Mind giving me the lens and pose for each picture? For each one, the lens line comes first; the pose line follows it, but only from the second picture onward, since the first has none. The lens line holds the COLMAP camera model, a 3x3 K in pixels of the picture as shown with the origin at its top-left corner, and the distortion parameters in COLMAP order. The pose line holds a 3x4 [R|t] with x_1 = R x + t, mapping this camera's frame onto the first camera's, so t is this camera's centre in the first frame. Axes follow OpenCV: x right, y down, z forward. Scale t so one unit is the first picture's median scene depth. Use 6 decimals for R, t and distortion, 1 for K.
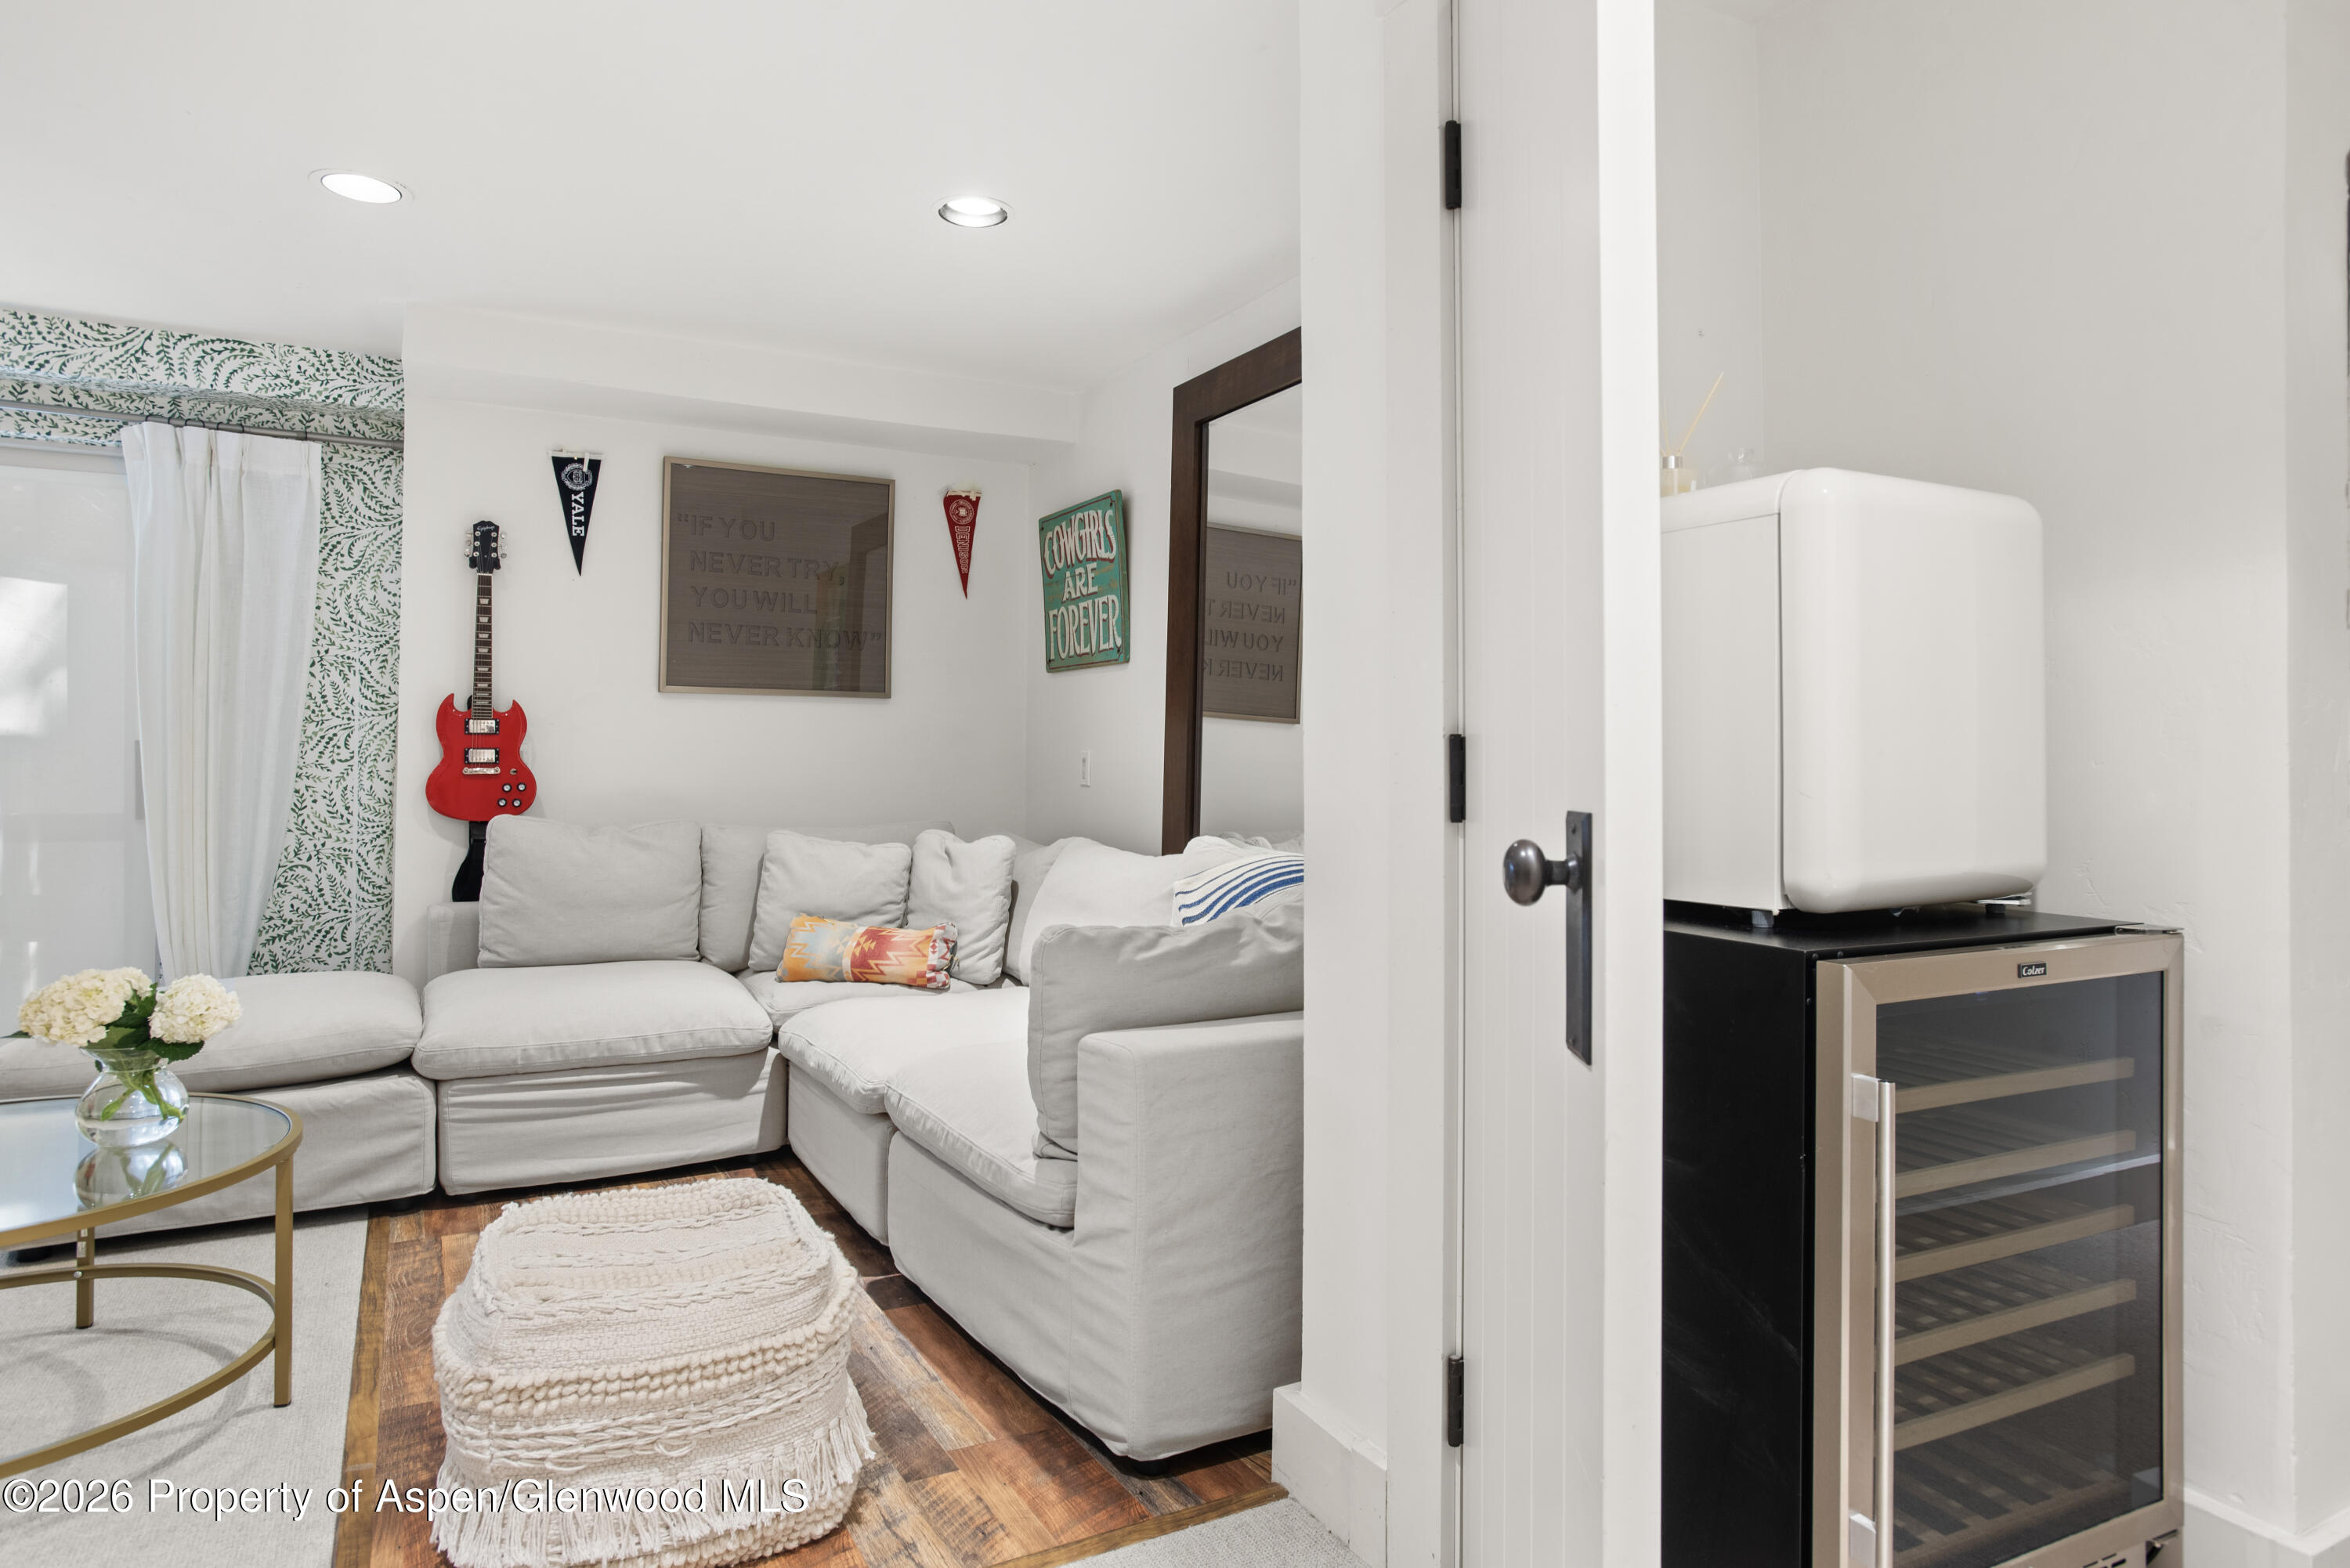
lens RADIAL K [[1388.1, 0, 1171.4], [0, 1388.1, 747.6], [0, 0, 1]] dist [-0.060023, 0.060802]
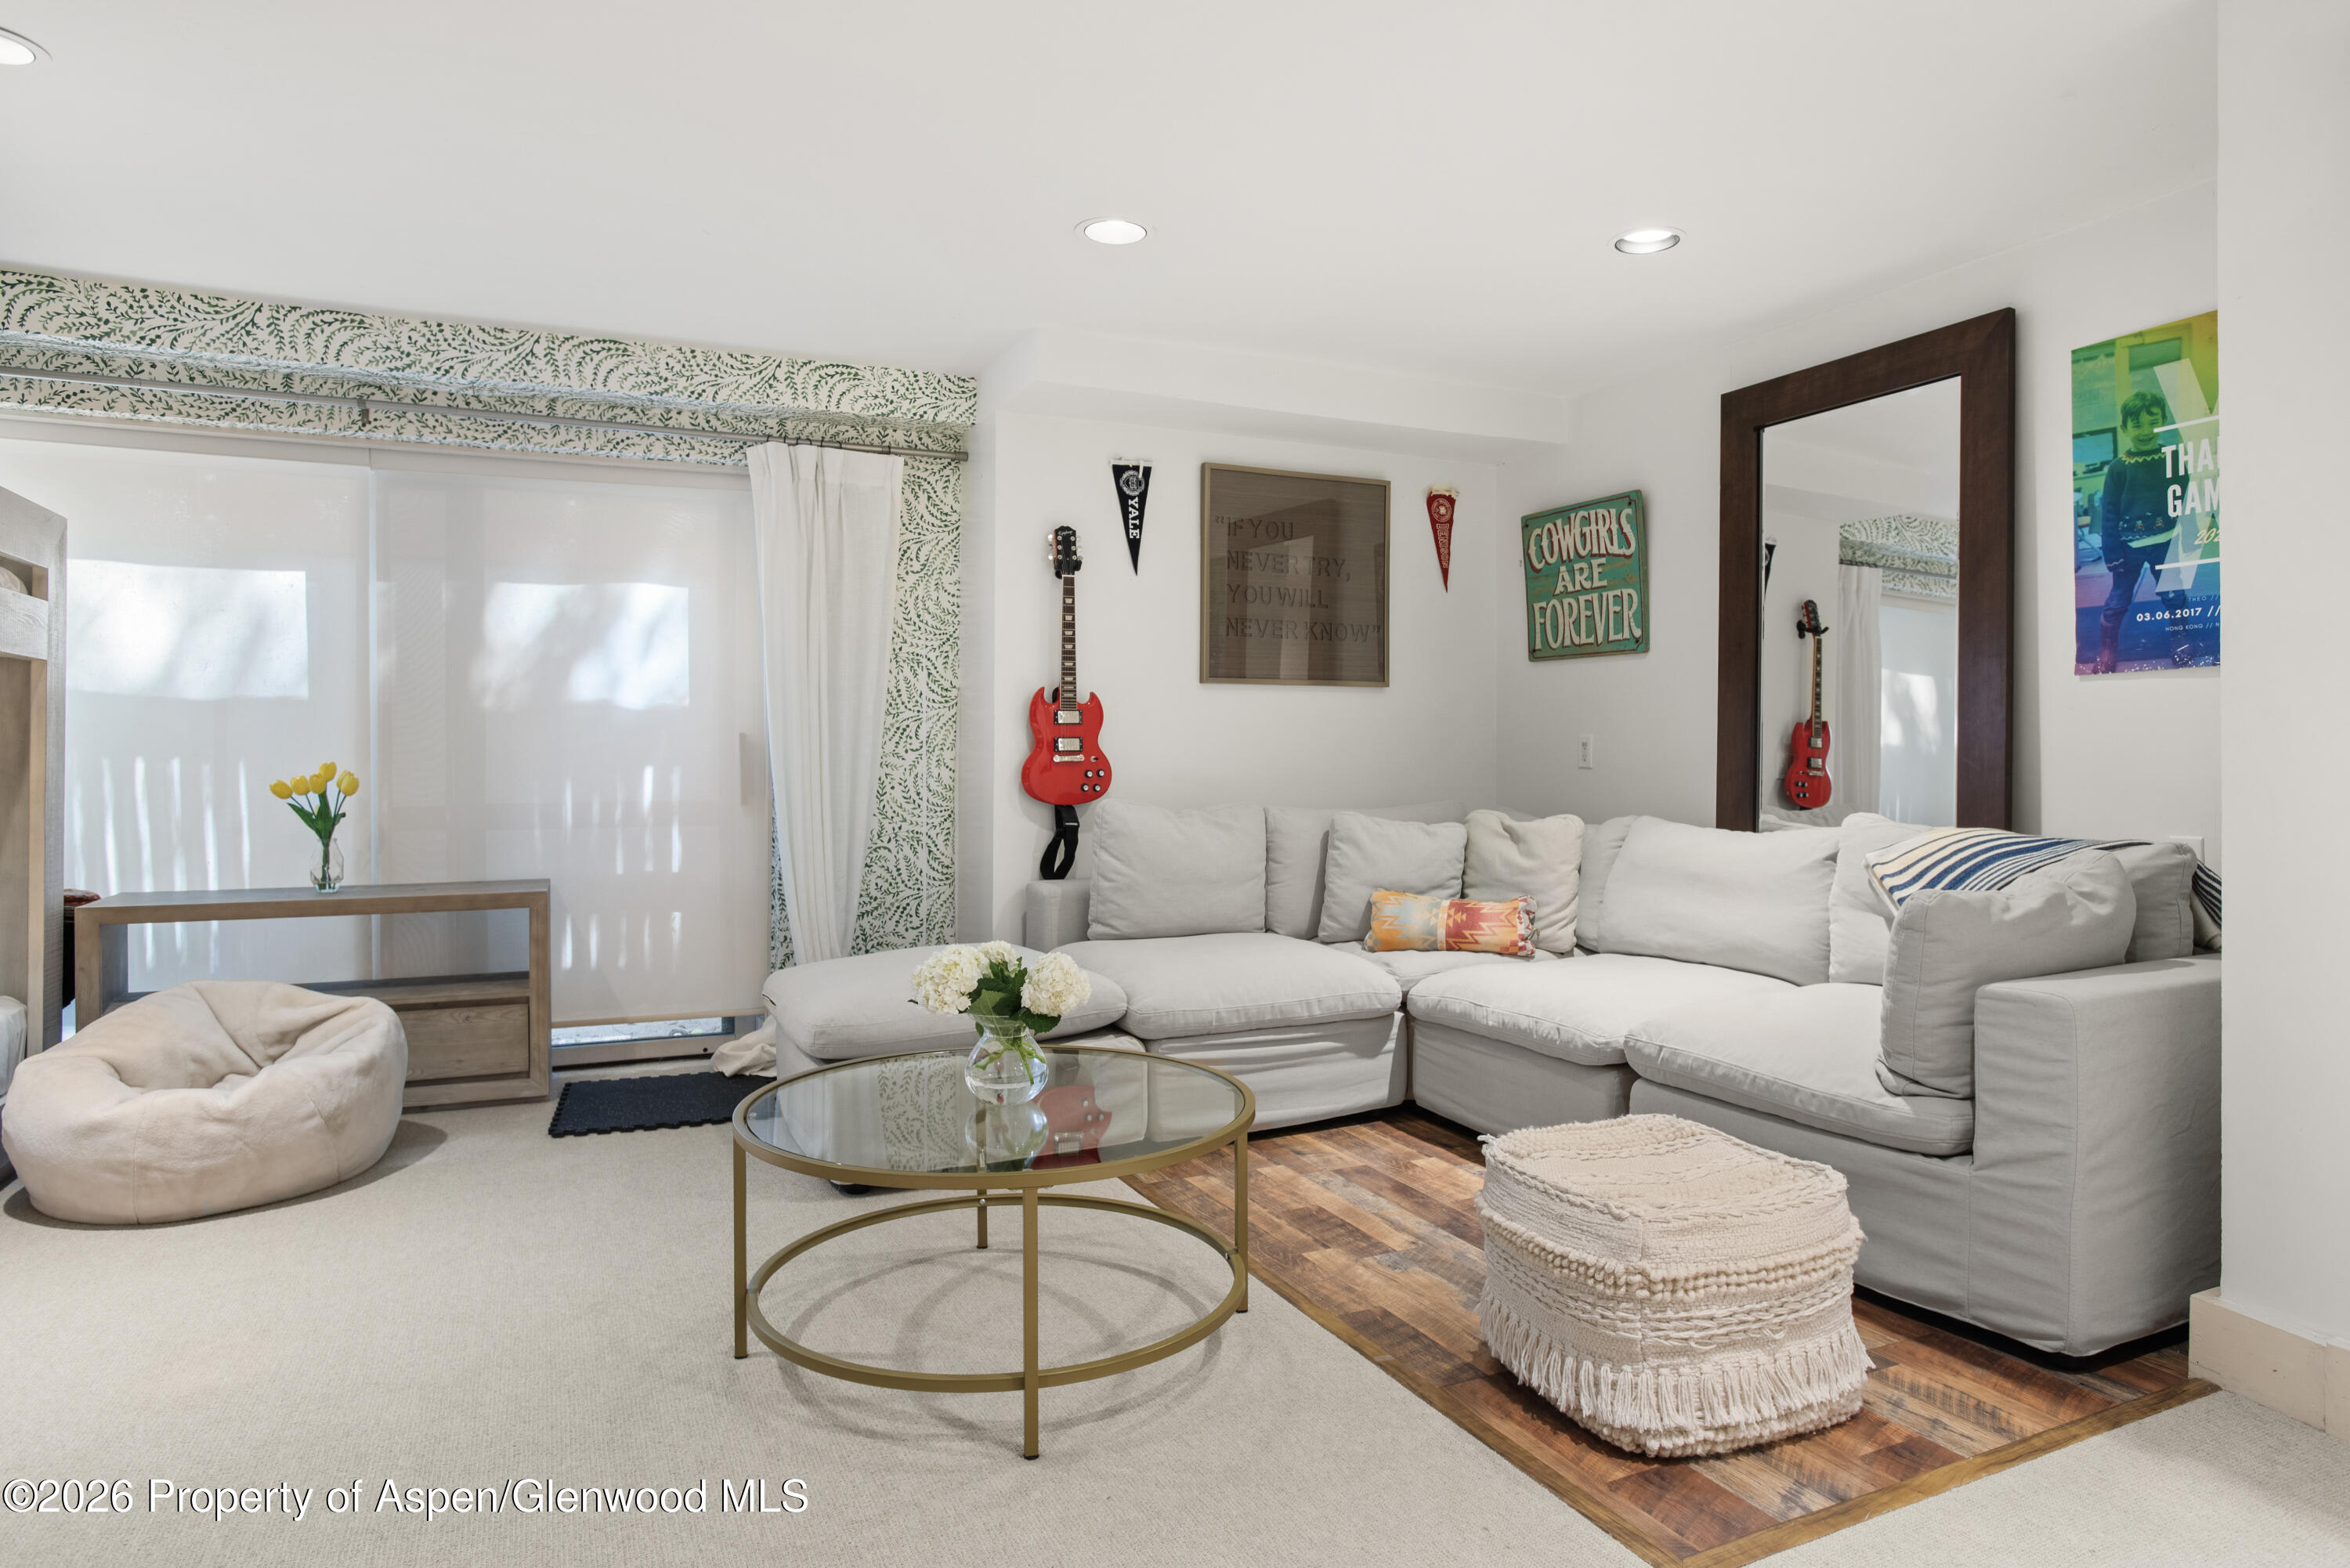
lens RADIAL K [[1386.4, 0, 1197.5], [0, 1386.4, 751.7], [0, 0, 1]] dist [-0.067299, 0.056832]
pose [[0.998507, -0.007537, -0.054094, -0.355517], [0.008346, 0.999856, 0.014760, -0.003676], [0.053975, -0.015189, 0.998427, -0.084403]]
